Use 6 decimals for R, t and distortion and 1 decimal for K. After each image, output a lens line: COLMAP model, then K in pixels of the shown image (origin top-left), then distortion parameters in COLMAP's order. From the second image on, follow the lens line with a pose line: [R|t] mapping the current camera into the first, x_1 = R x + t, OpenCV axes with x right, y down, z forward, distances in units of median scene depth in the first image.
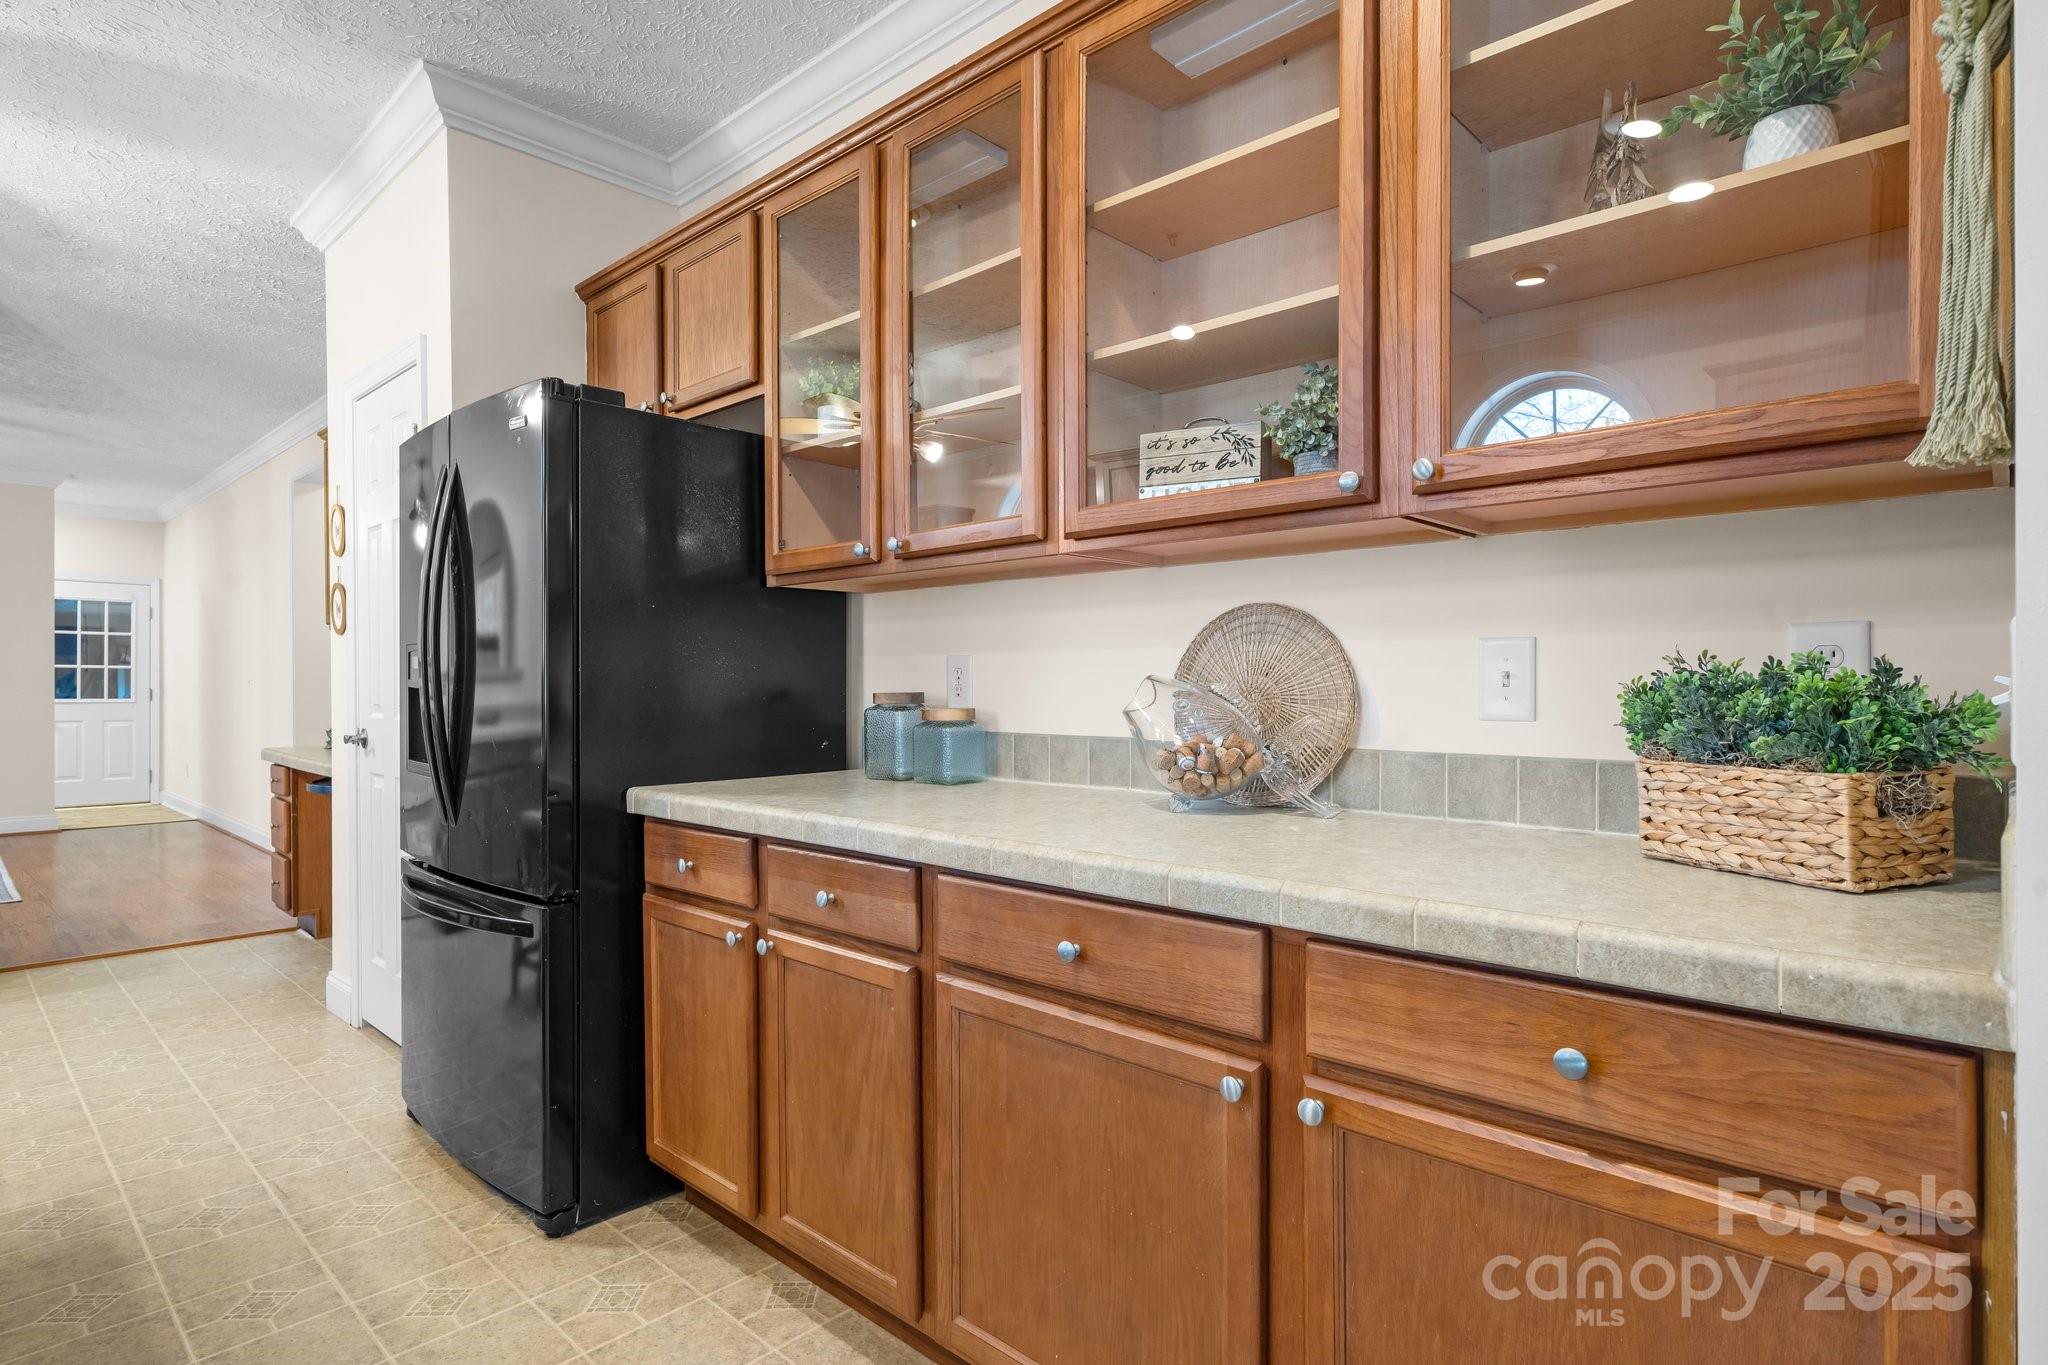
lens RADIAL K [[1054.5, 0, 1020.1], [0, 1054.5, 684.4], [0, 0, 1]] dist [0.000192, -0.000407]
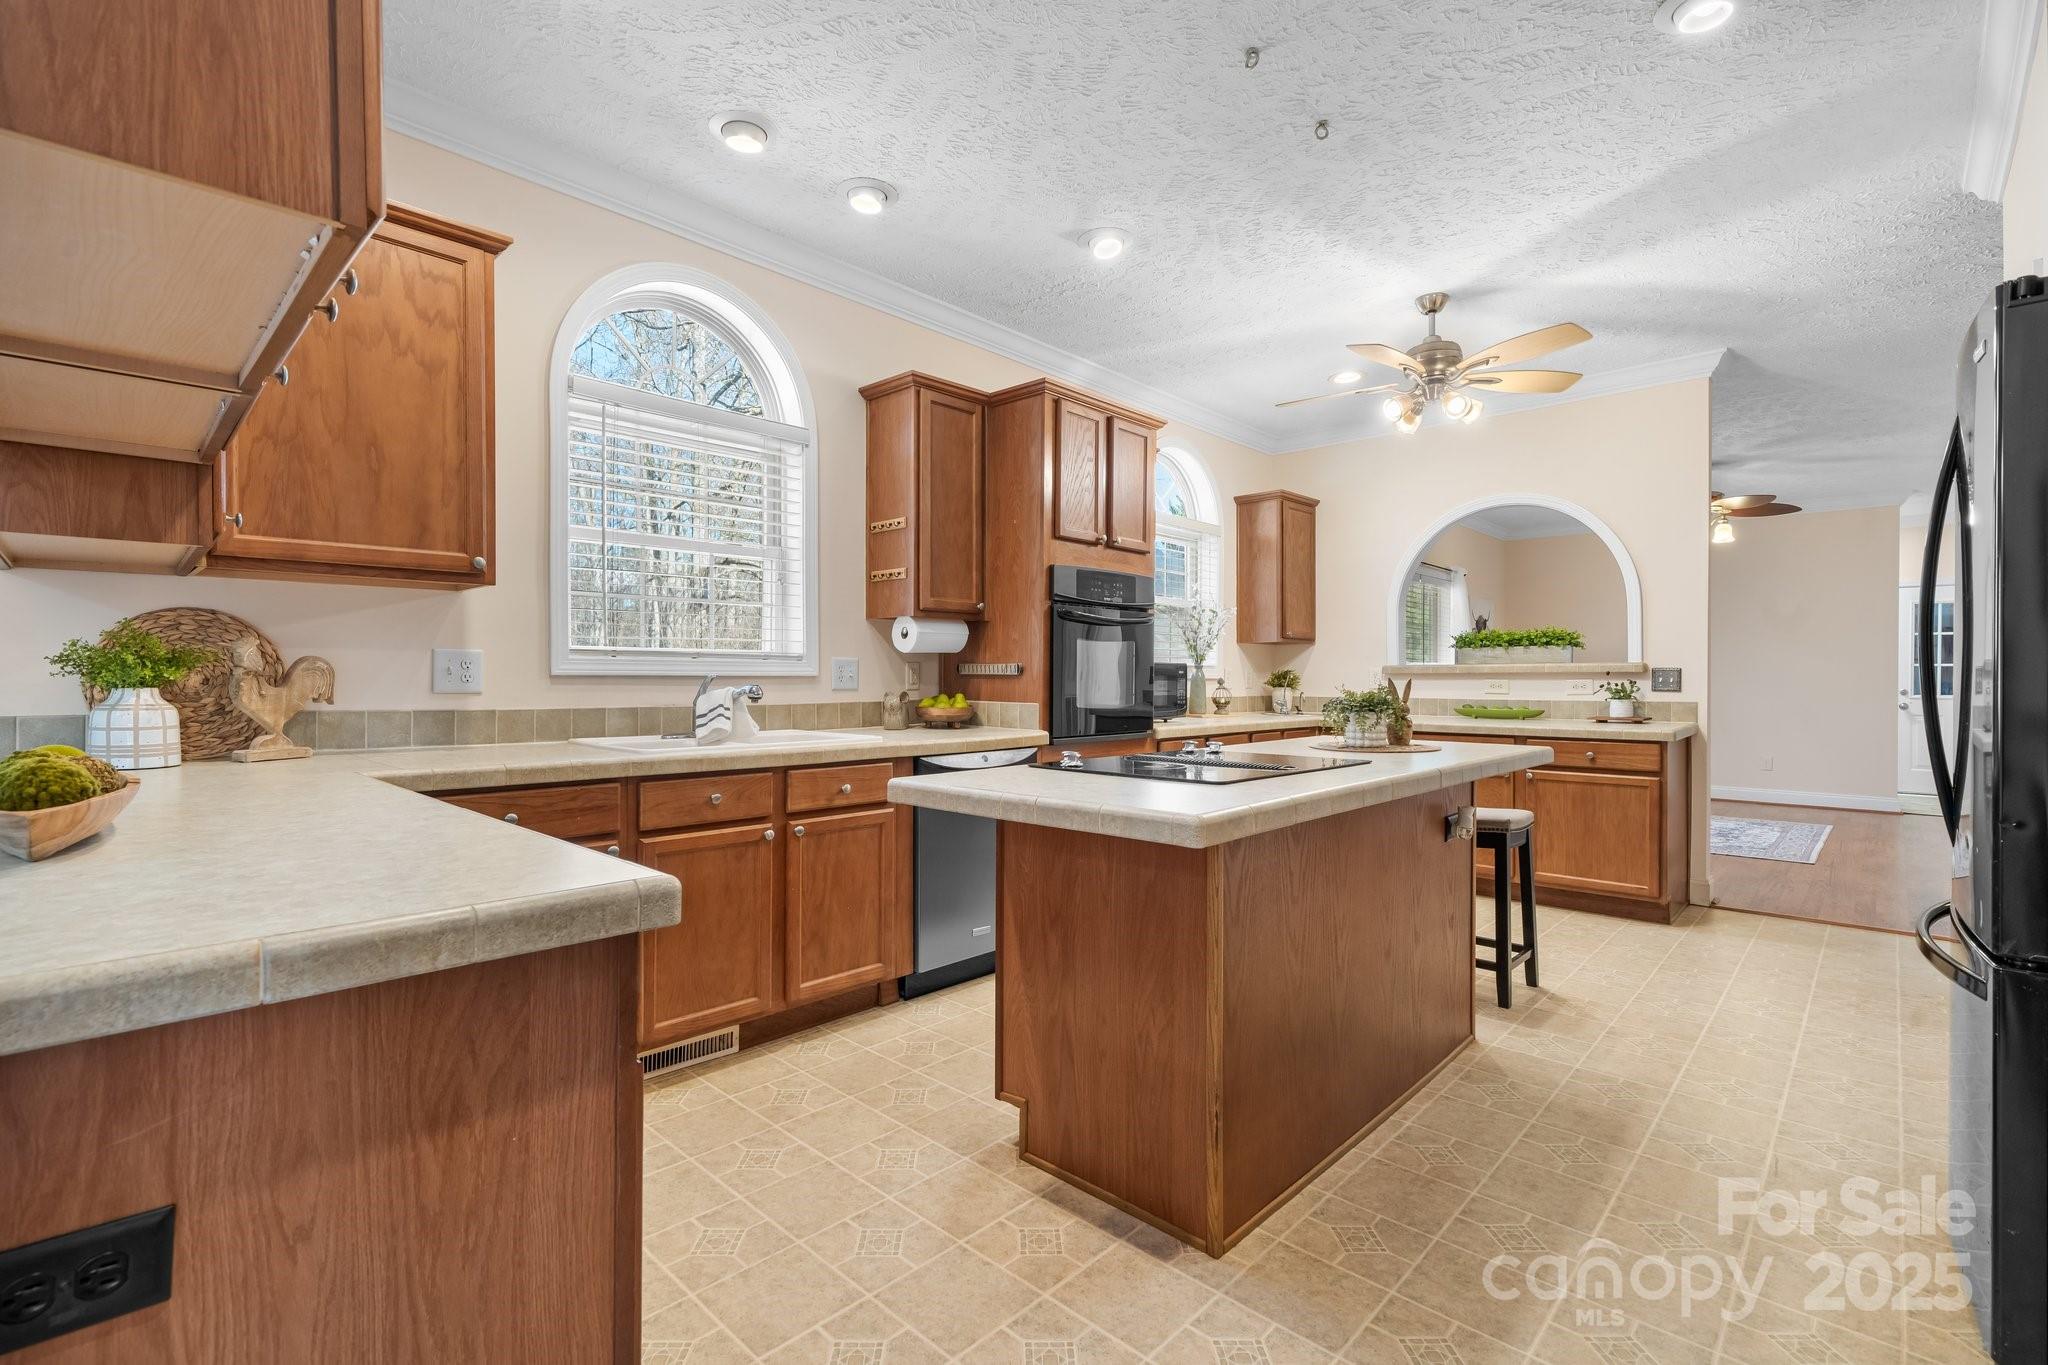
lens RADIAL K [[918.3, 0, 1024.5], [0, 918.3, 682.0], [0, 0, 1]] dist [-0.000339, 0.000373]
pose [[-0.004837, -0.001822, -0.999987, 0.216544], [-0.003209, 0.999993, -0.001806, 0.010049], [0.999983, 0.003200, -0.004843, 0.283659]]
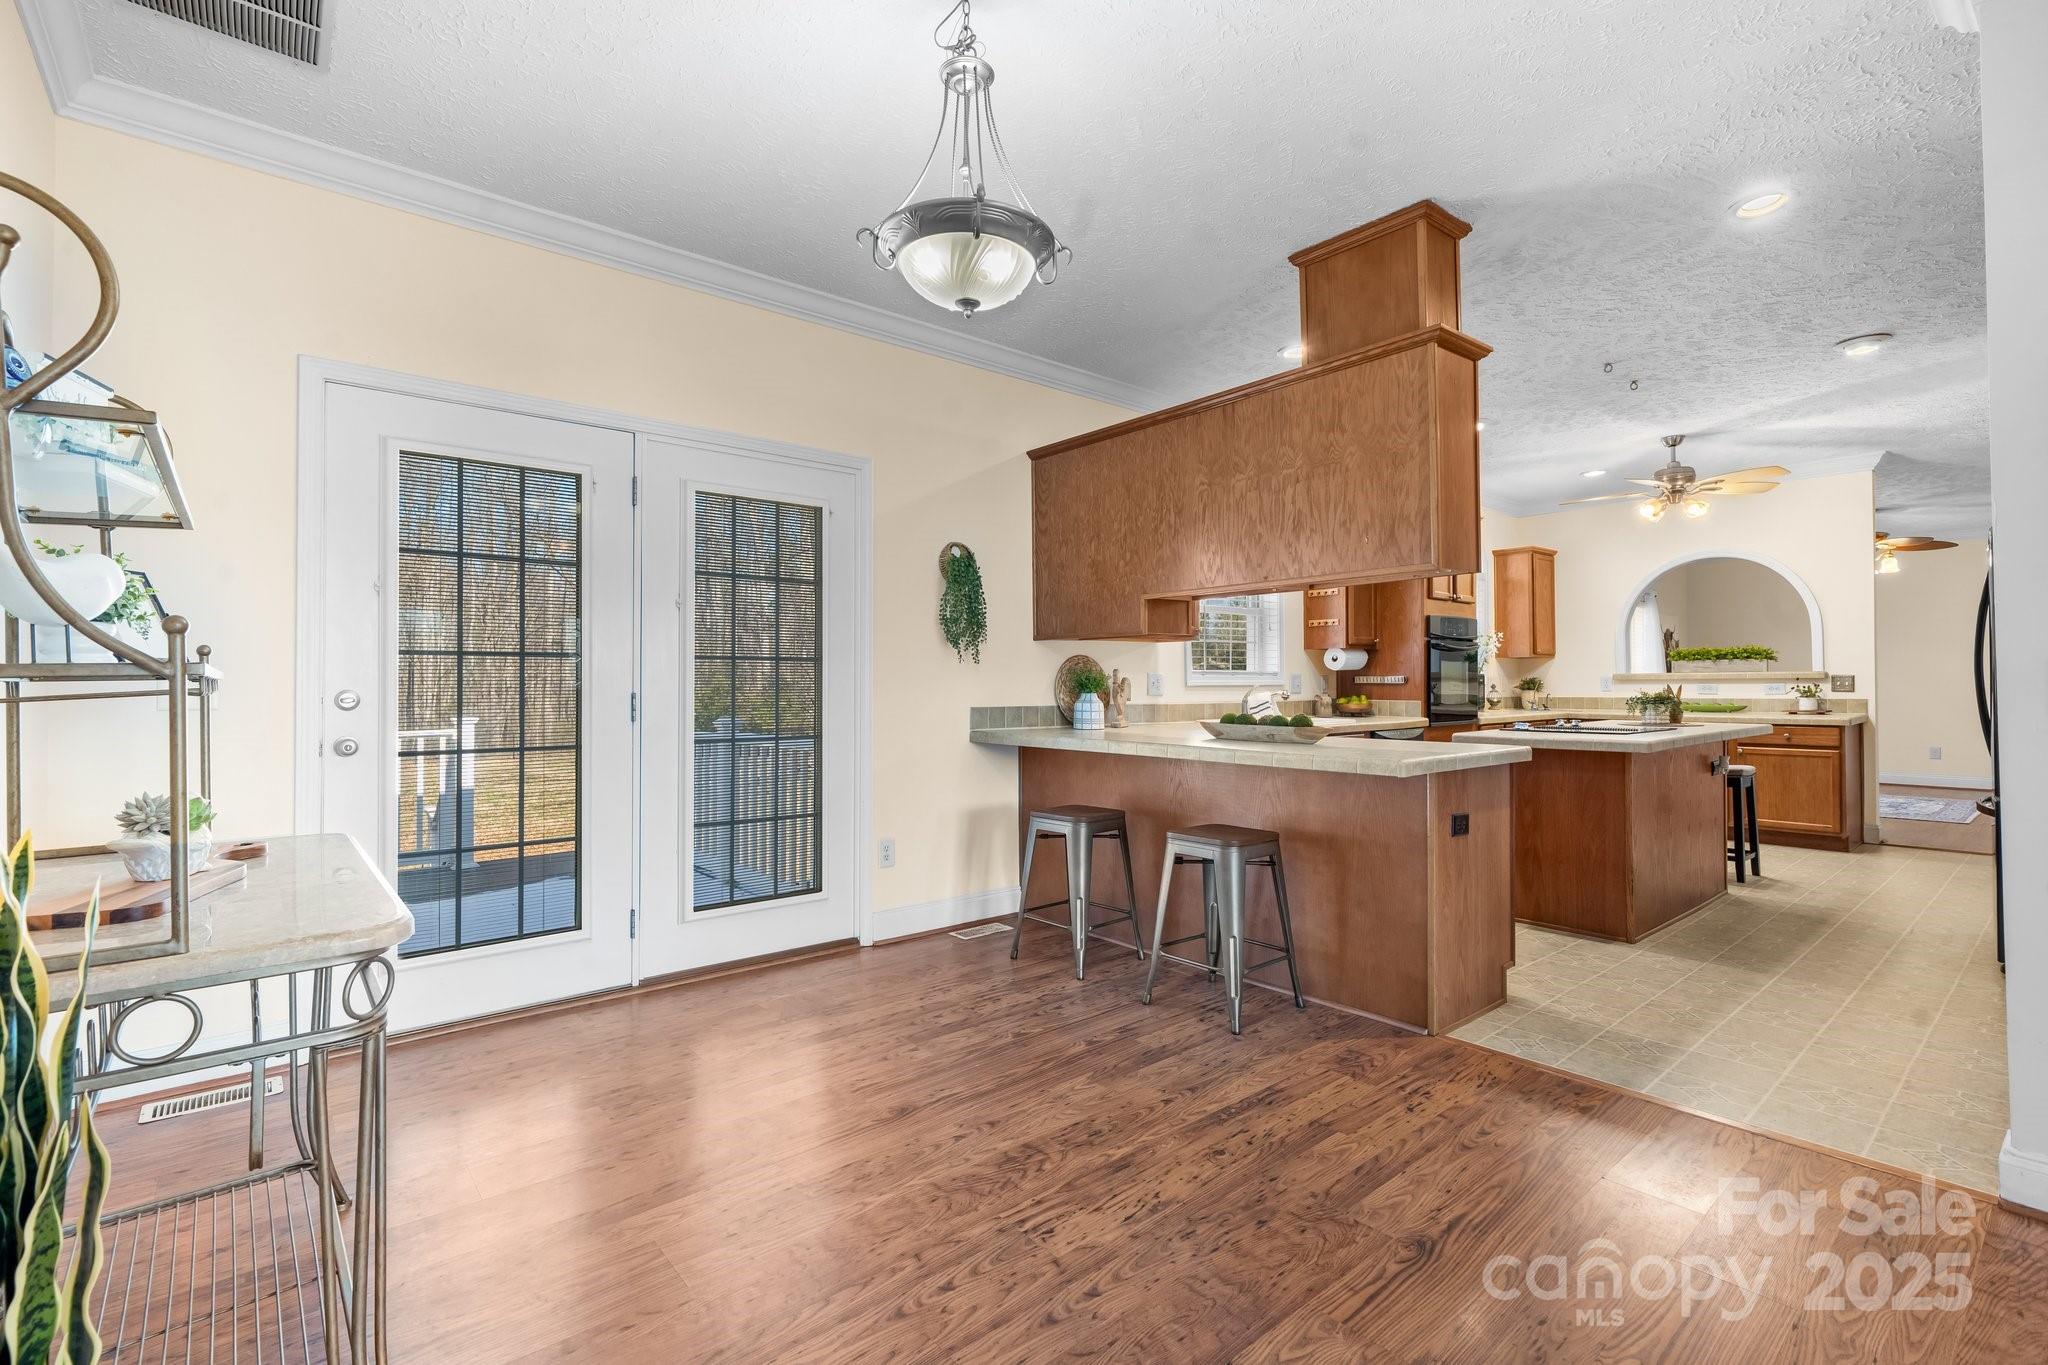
lens RADIAL K [[918.3, 0, 1023.7], [0, 918.3, 675.4], [0, 0, 1]] dist [-0.000339, 0.000373]
pose [[-0.118278, -0.013956, -0.992882, 1.362357], [0.002343, 0.999895, -0.014333, 0.007012], [0.992978, -0.004022, -0.118232, -0.531752]]
